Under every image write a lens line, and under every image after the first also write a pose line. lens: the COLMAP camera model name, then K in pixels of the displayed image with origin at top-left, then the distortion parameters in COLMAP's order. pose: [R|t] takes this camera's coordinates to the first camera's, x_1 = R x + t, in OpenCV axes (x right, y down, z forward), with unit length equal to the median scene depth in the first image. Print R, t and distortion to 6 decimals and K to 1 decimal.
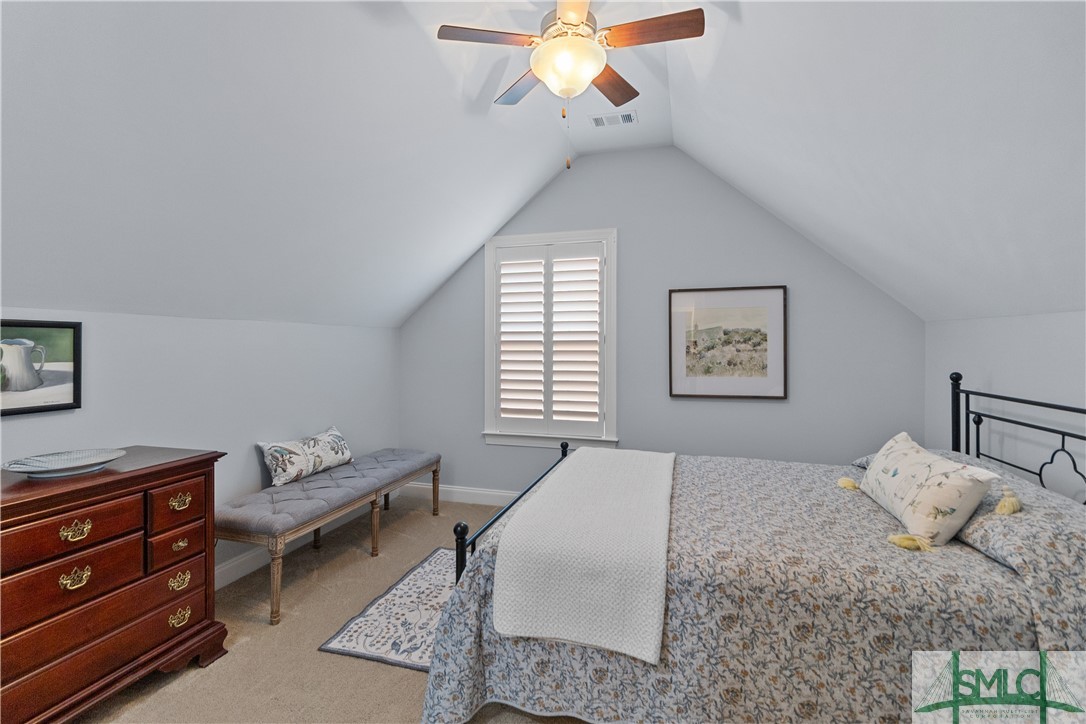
lens RADIAL K [[502.0, 0, 538.5], [0, 502.0, 356.0], [0, 0, 1]] dist [0.003365, -0.000229]
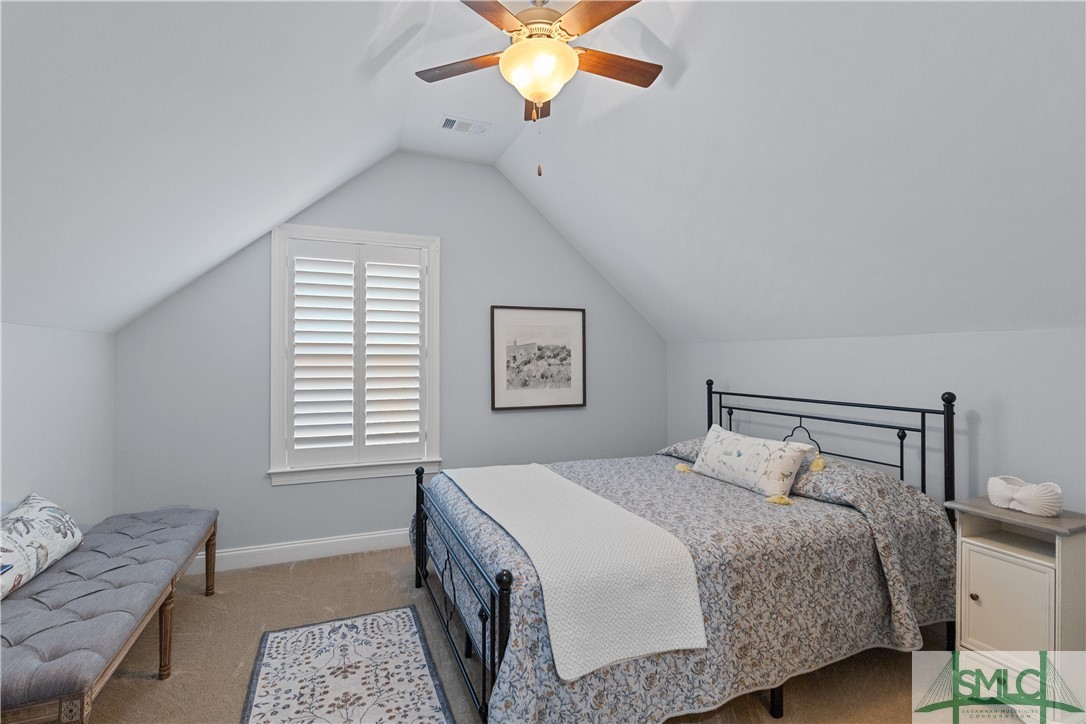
lens RADIAL K [[502.0, 0, 543.0], [0, 502.0, 363.6], [0, 0, 1]] dist [0.003365, -0.000229]
pose [[0.781895, -0.003873, 0.623398, -0.306140], [0.012436, 0.999879, -0.009386, -0.003319], [-0.623286, 0.015091, 0.781848, 0.143861]]
